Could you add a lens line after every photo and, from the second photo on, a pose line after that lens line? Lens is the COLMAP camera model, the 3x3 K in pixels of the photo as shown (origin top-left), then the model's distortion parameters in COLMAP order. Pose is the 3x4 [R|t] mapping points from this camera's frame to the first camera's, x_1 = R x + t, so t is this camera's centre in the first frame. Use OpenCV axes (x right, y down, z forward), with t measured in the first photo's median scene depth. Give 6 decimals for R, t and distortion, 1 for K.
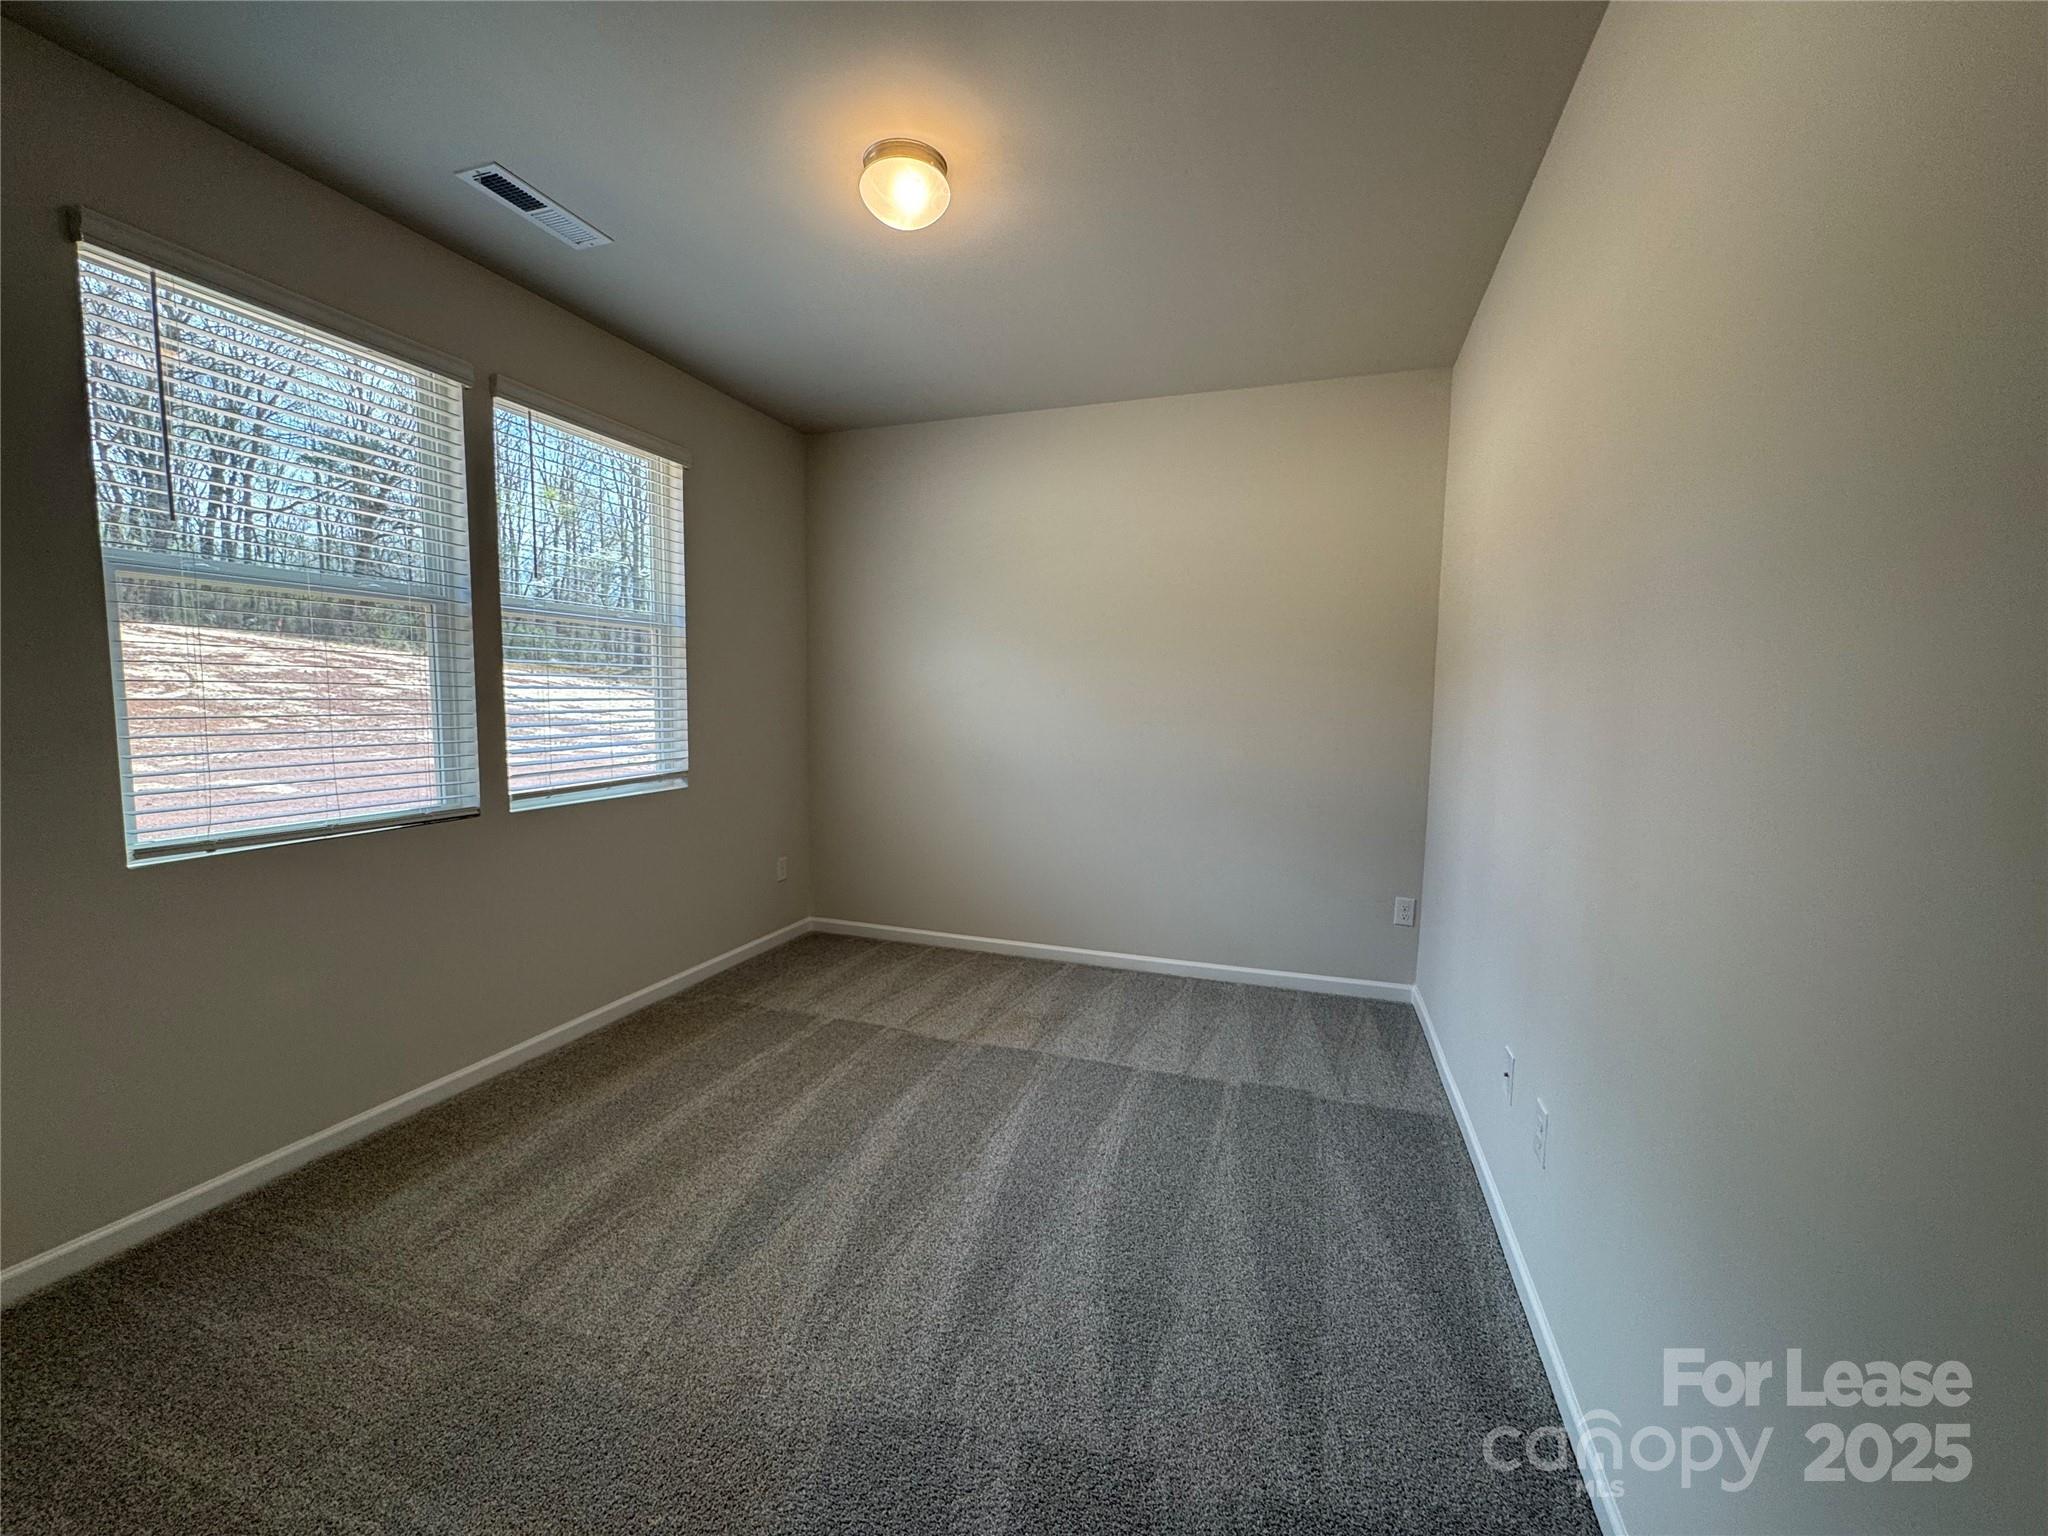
lens RADIAL K [[811.8, 0, 1028.5], [0, 811.8, 770.1], [0, 0, 1]] dist [0.001118, 0.000010]
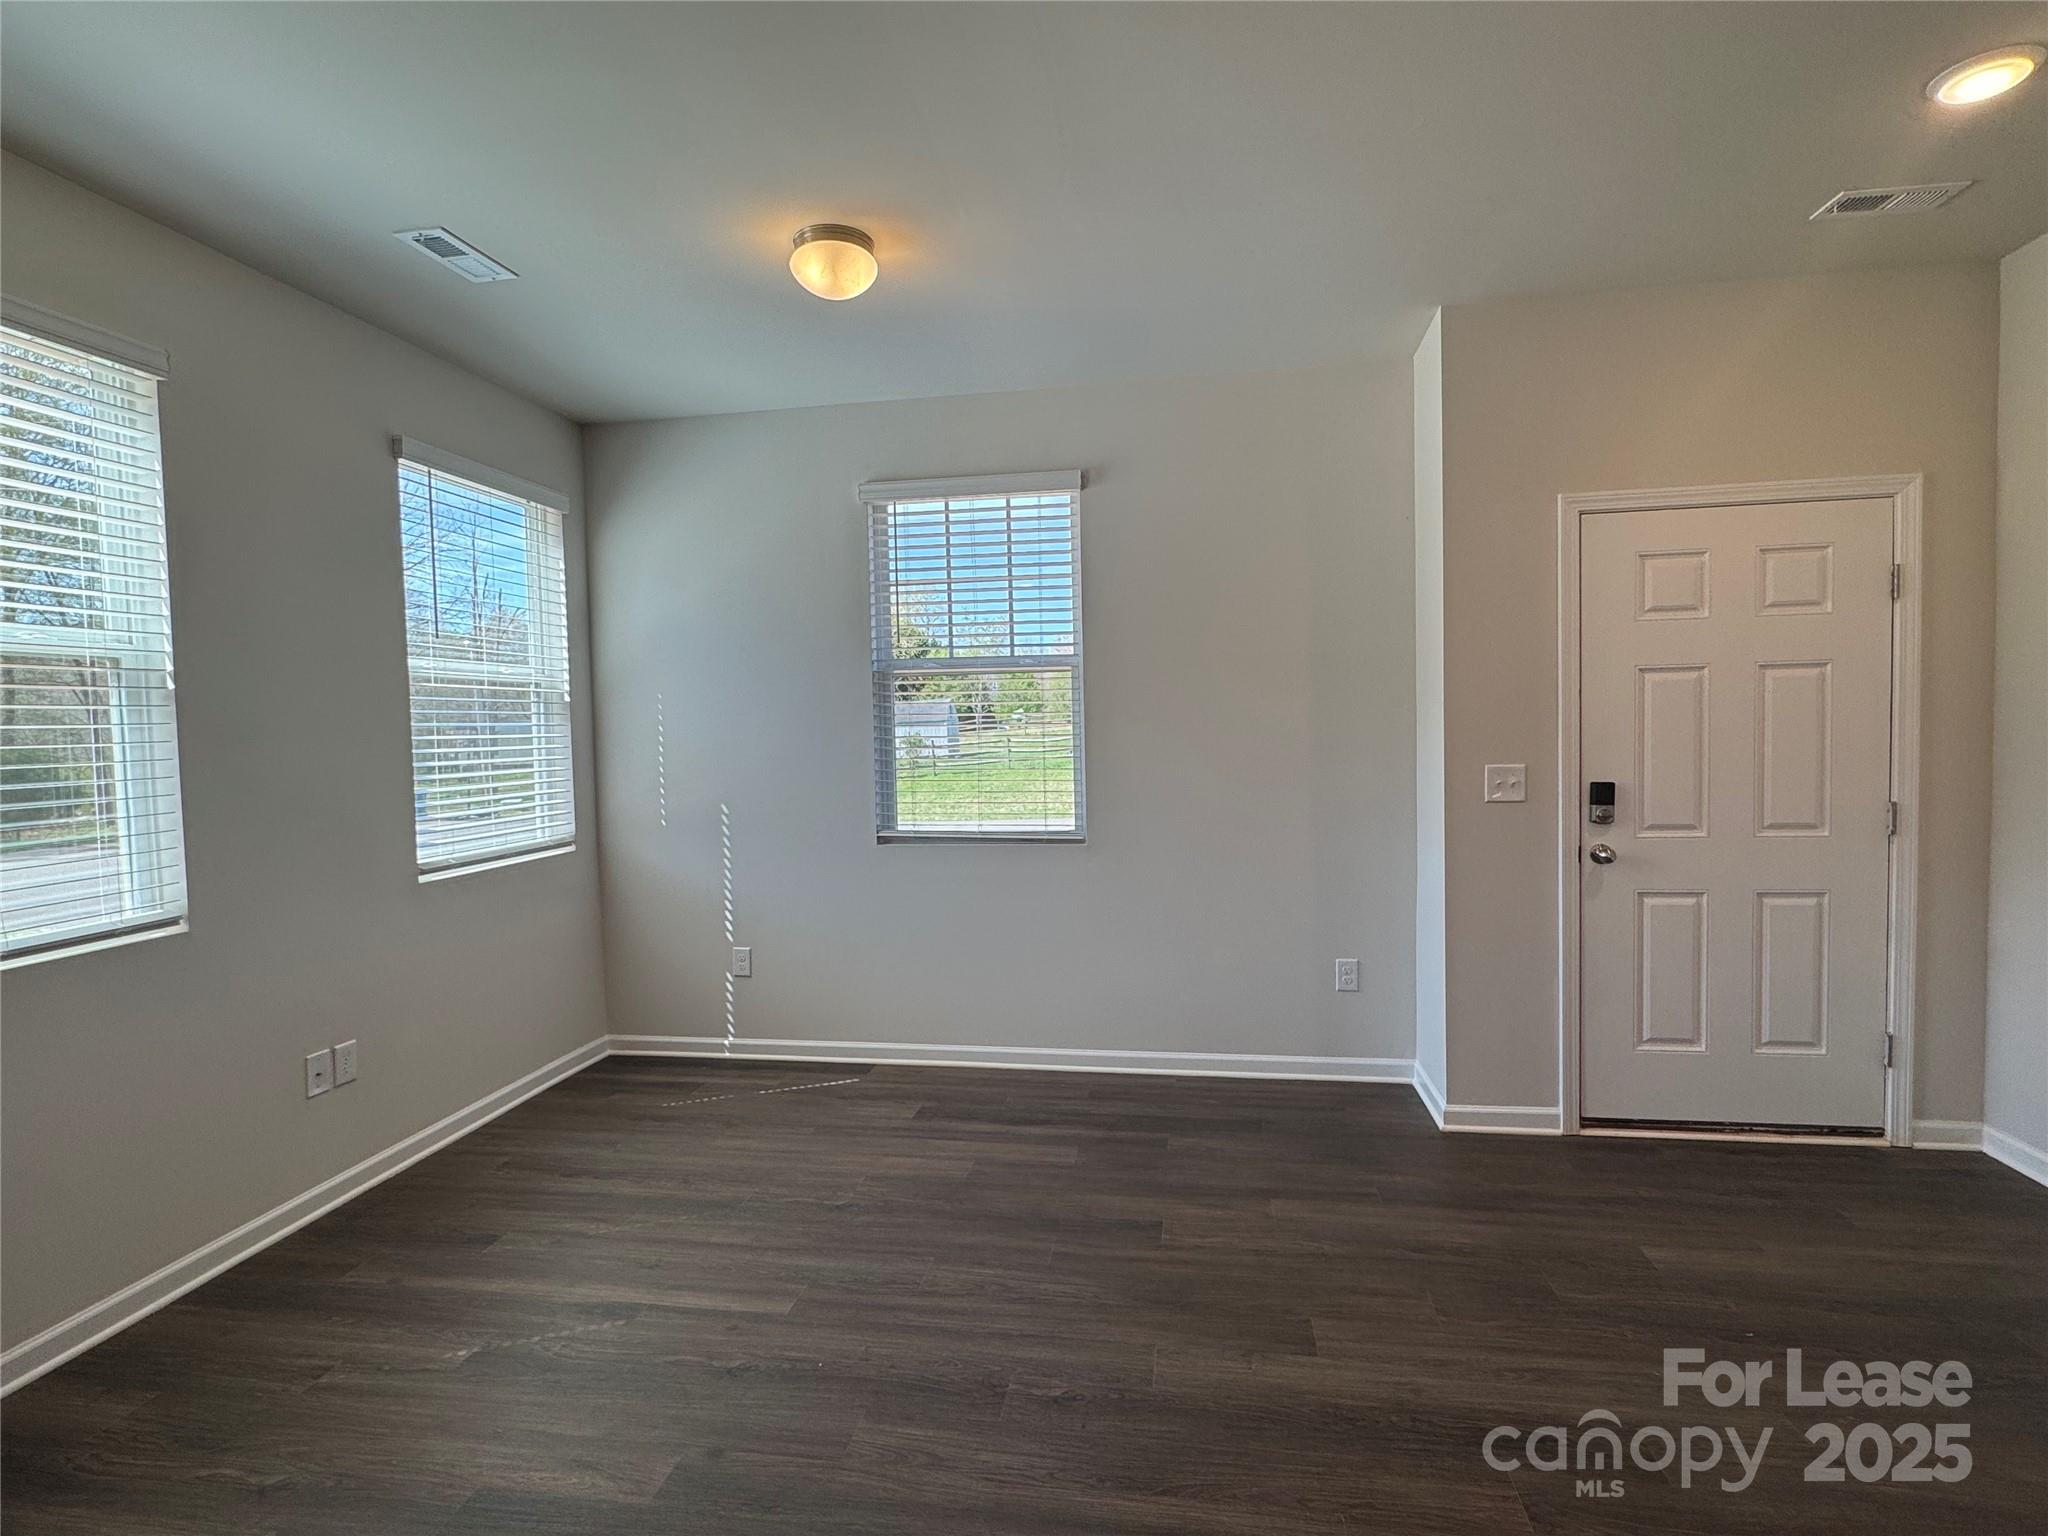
lens RADIAL K [[1000.7, 0, 1022.3], [0, 1000.7, 771.5], [0, 0, 1]] dist [-0.002074, 0.000500]
pose [[0.990126, -0.055437, 0.128750, -0.134287], [0.062256, 0.996829, -0.049554, 0.038539], [-0.125594, 0.057080, 0.990438, -0.415990]]
